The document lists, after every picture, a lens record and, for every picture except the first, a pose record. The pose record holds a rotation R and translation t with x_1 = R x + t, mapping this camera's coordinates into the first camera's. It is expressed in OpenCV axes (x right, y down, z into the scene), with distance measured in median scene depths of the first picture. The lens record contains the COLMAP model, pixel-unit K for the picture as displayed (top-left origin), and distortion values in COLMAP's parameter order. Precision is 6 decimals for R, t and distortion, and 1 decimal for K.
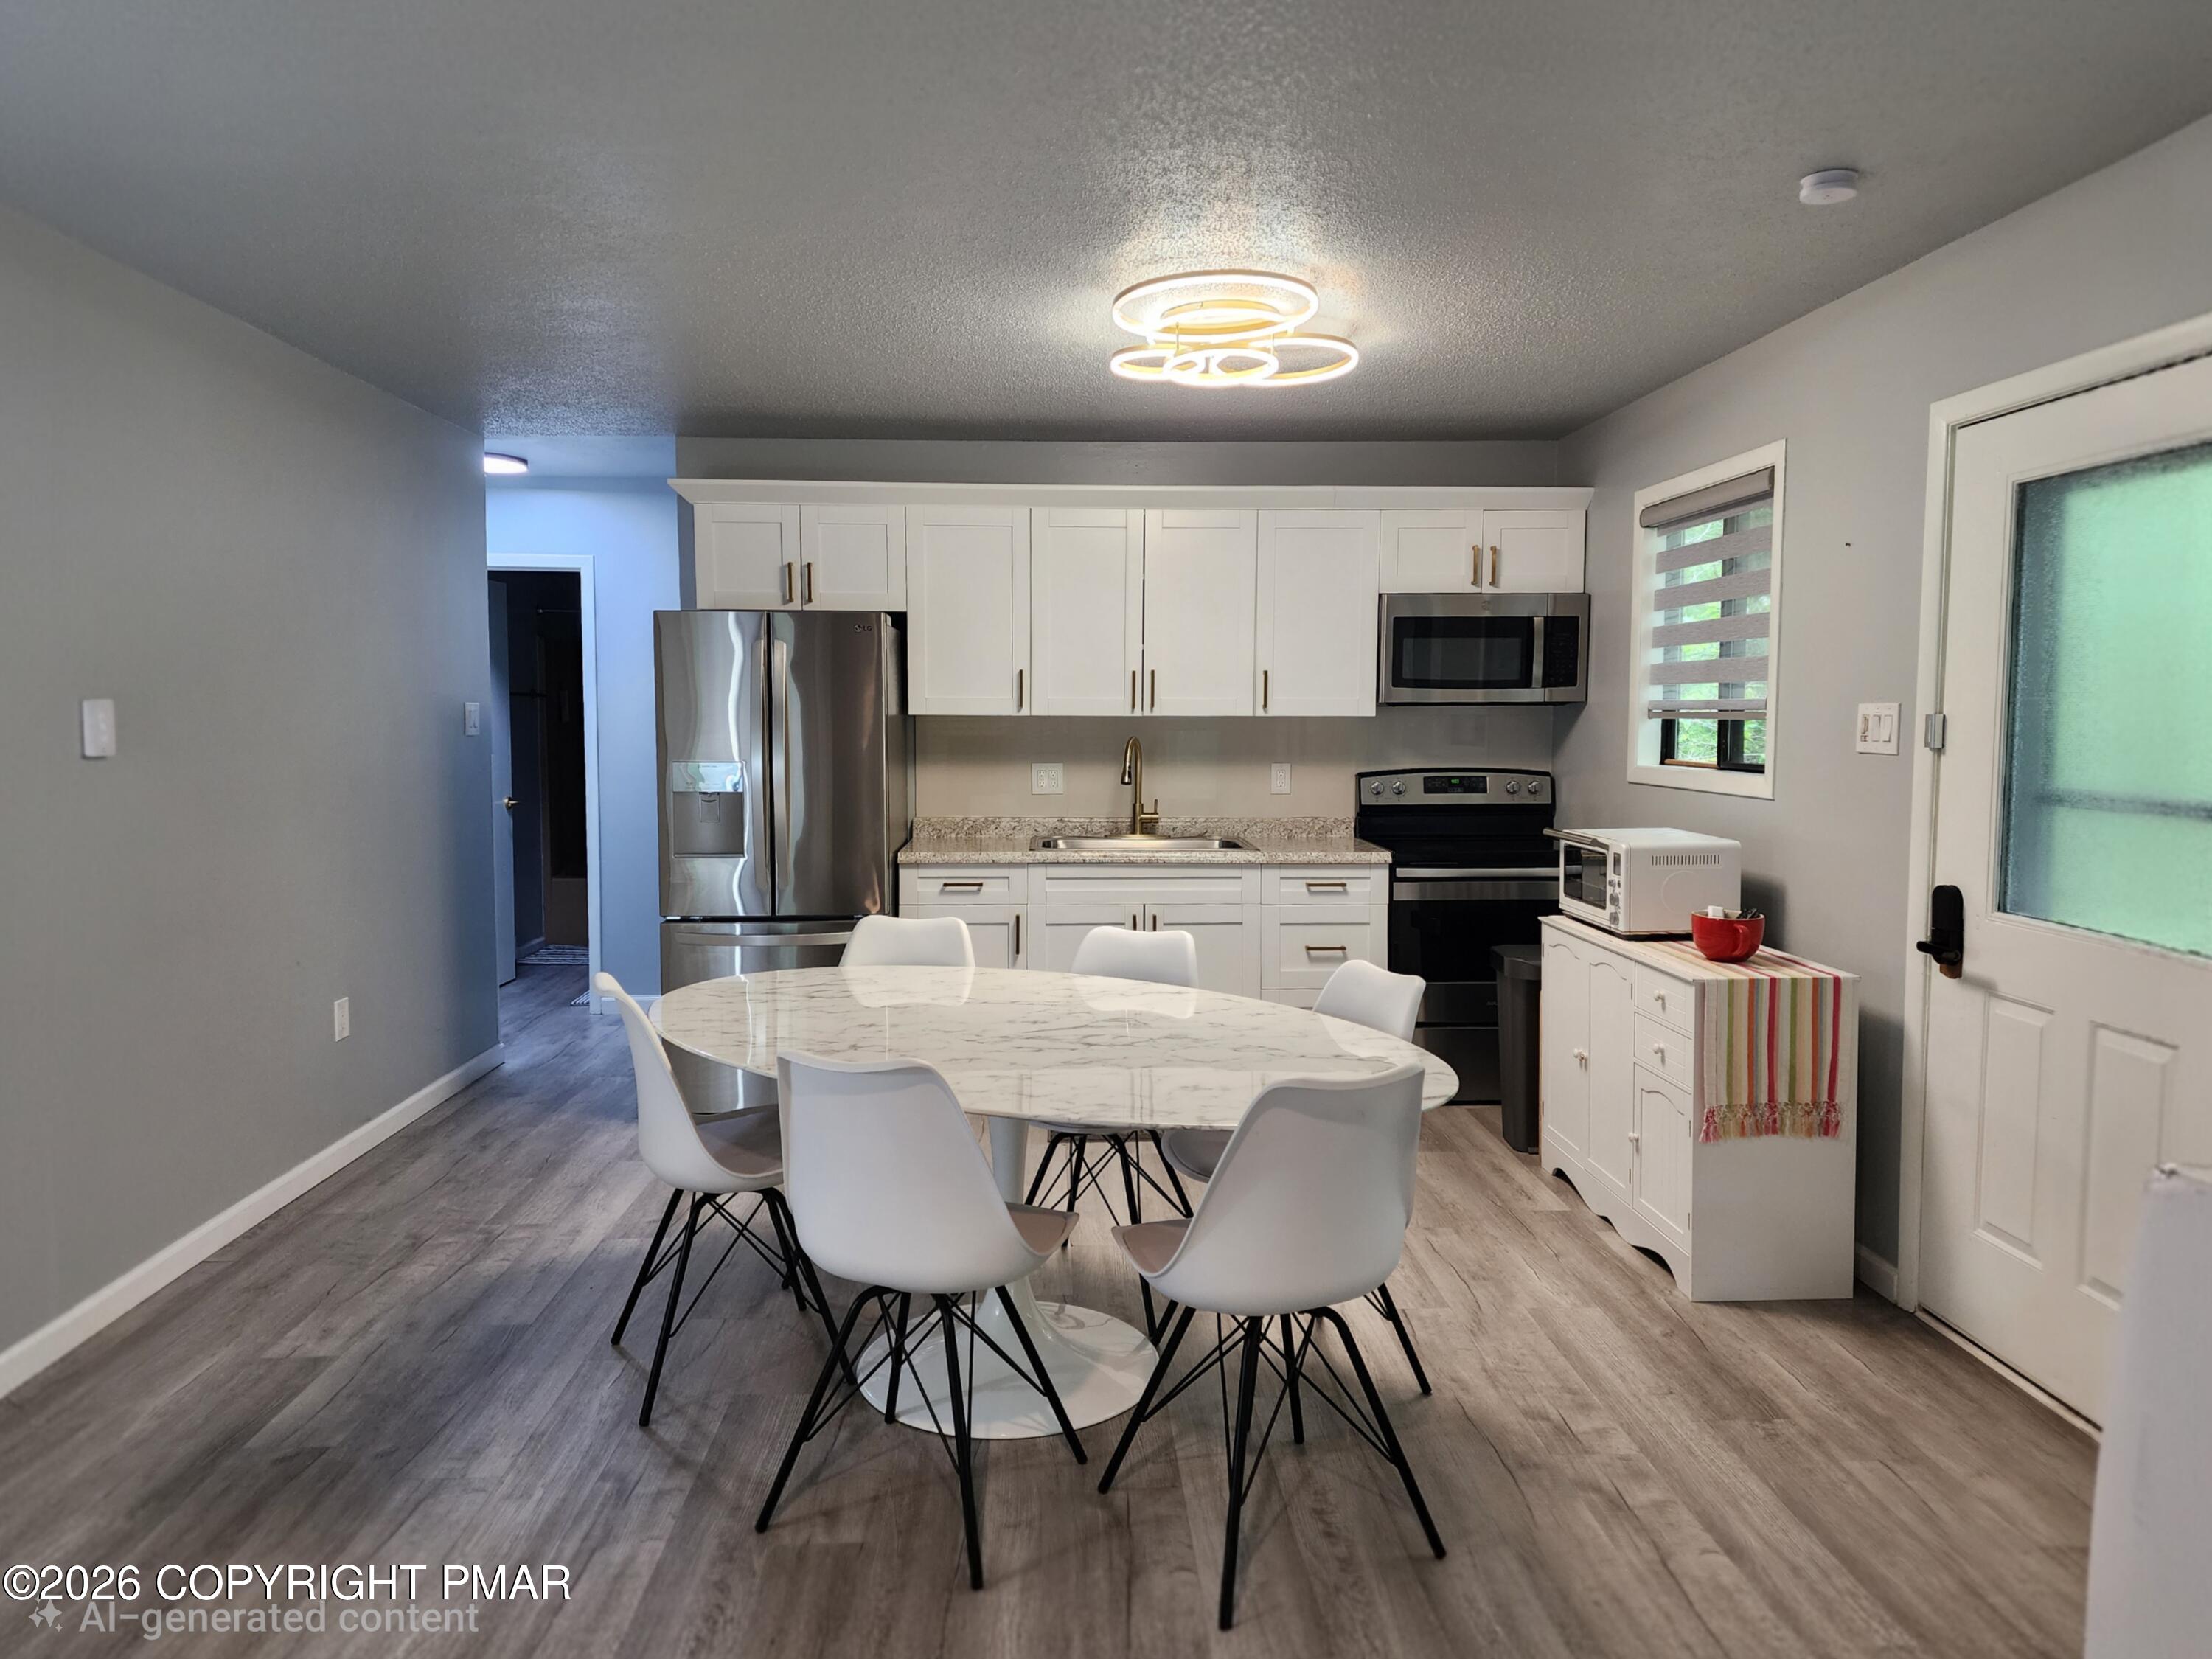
lens RADIAL K [[1455.7, 0, 1106.0], [0, 1455.7, 829.5], [0, 0, 1]] dist [0.030986, -0.001238]
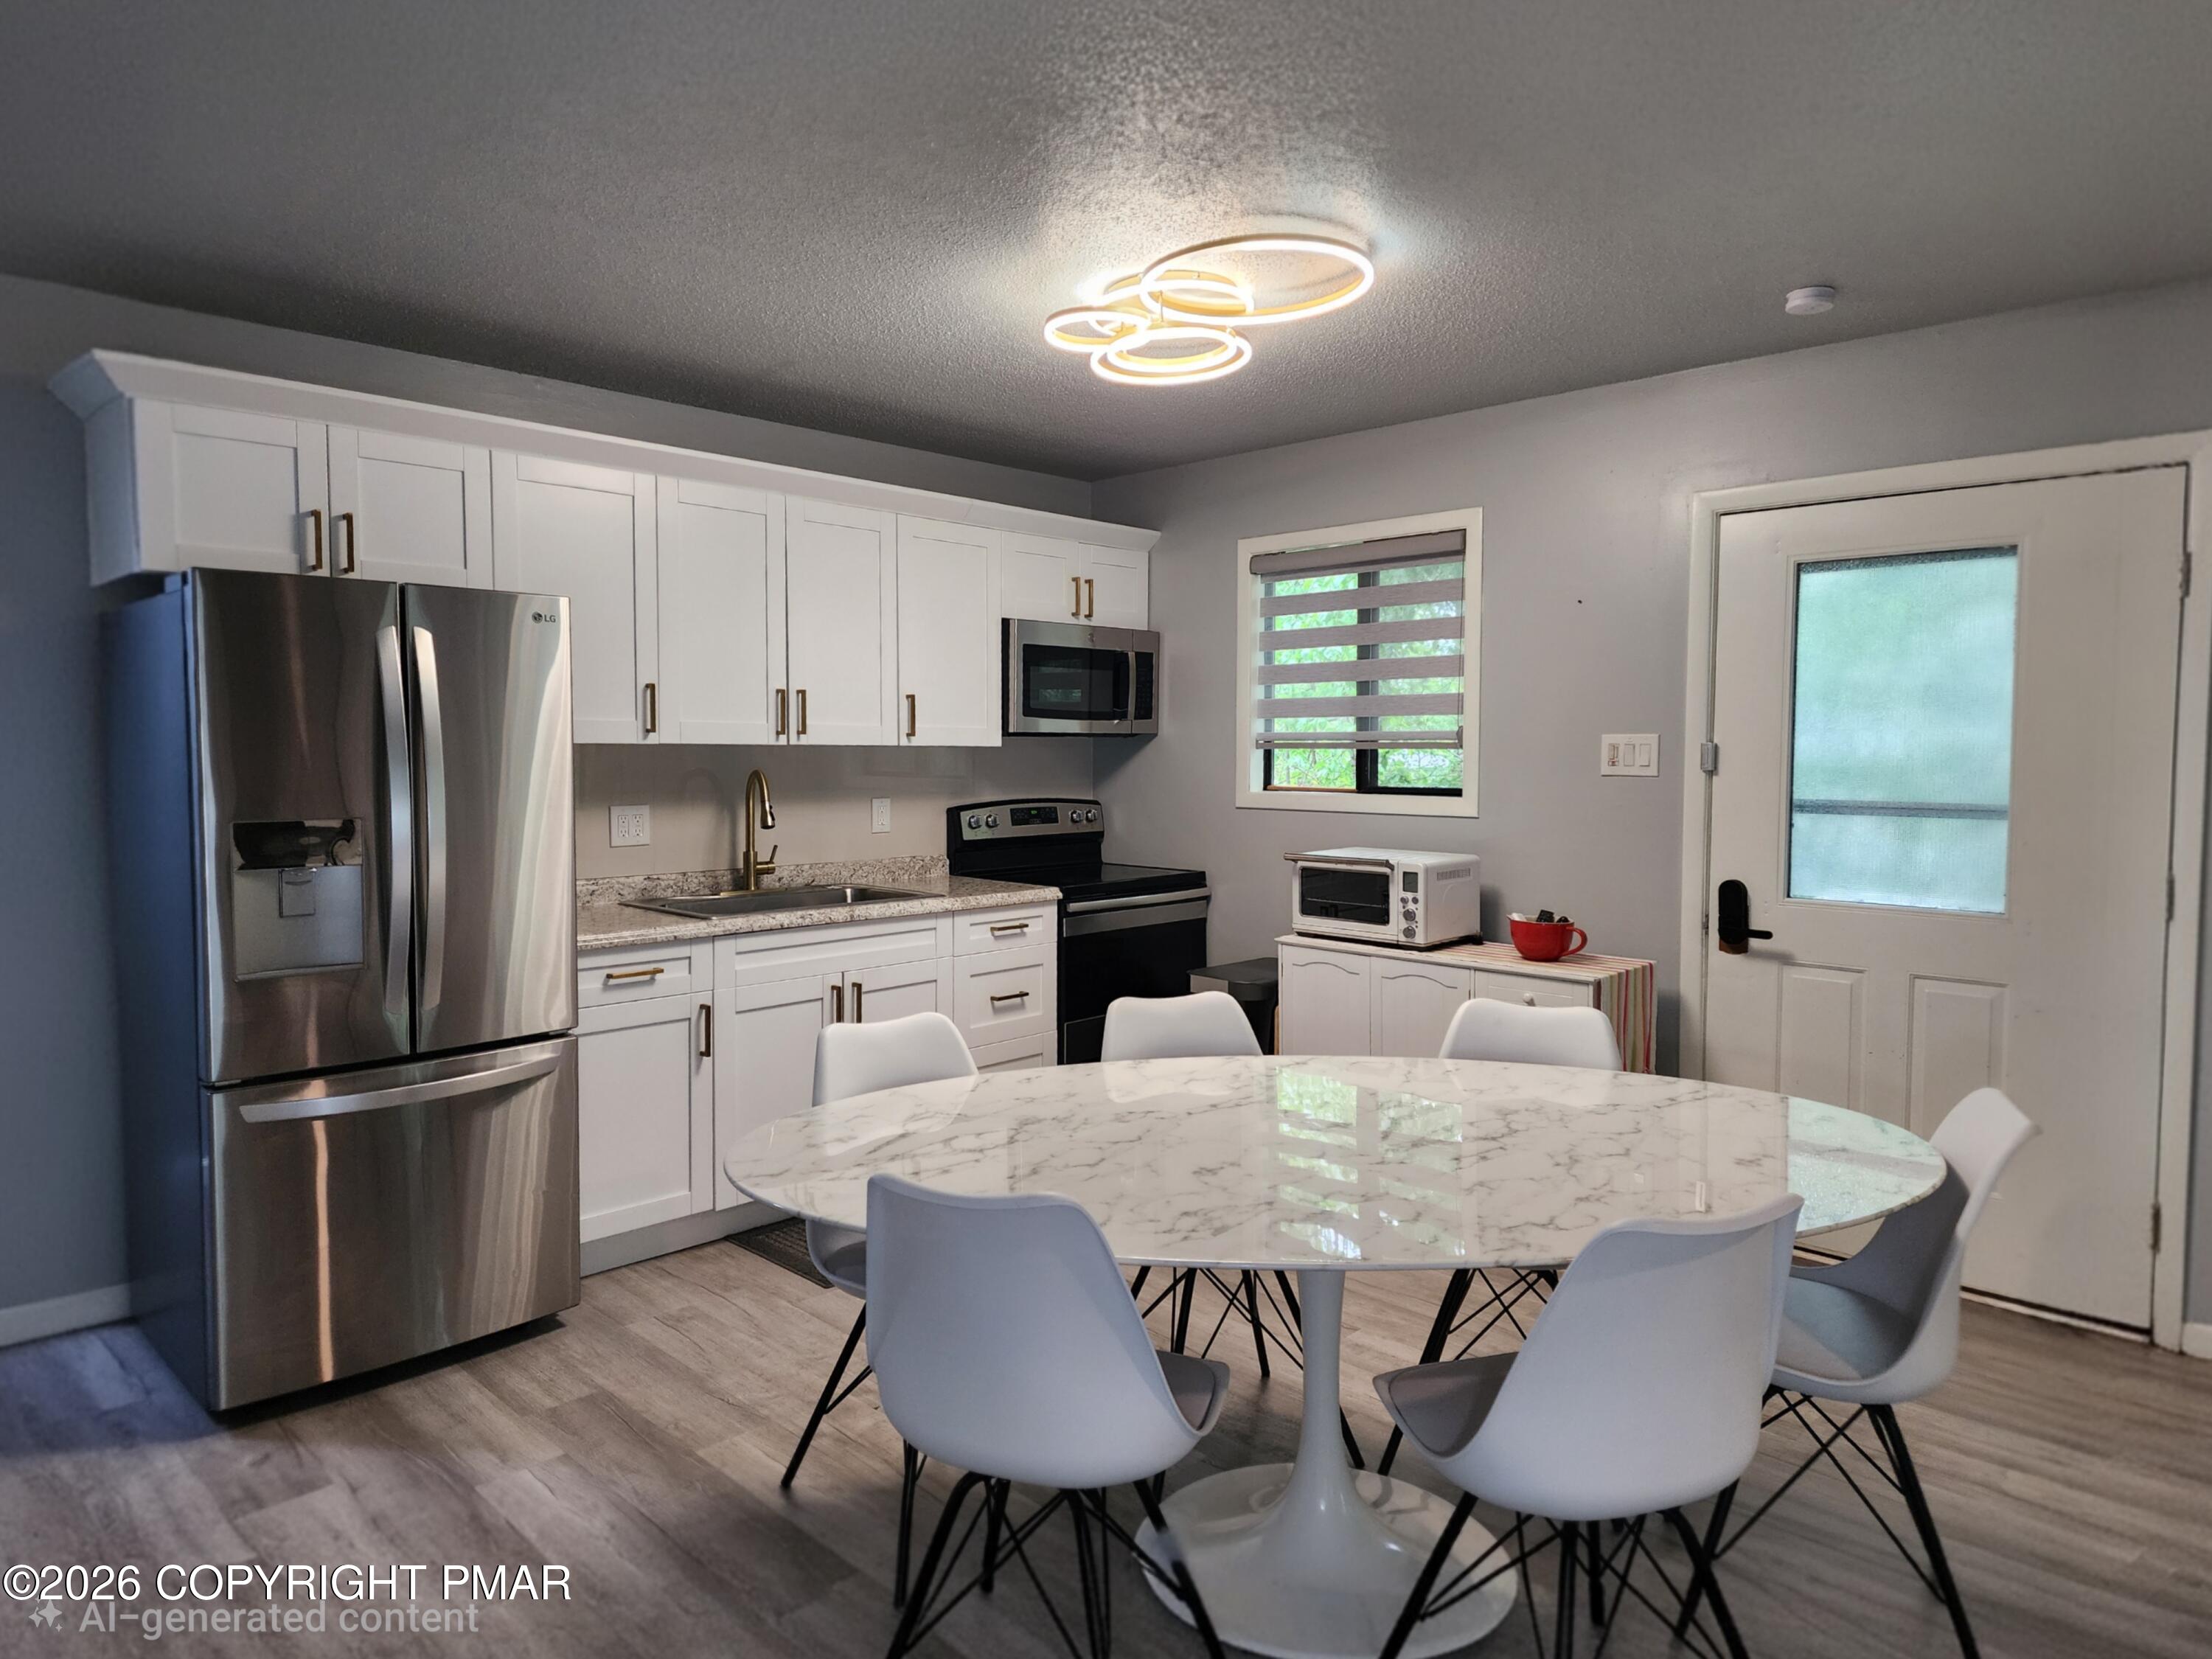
lens RADIAL K [[1287.9, 0, 1106.0], [0, 1287.9, 829.5], [0, 0, 1]] dist [0.029862, 0.000219]
pose [[0.732455, -0.041023, 0.679578, -0.356234], [0.054002, 0.998539, 0.002074, -0.022704], [-0.678670, 0.035180, 0.733600, 0.354093]]
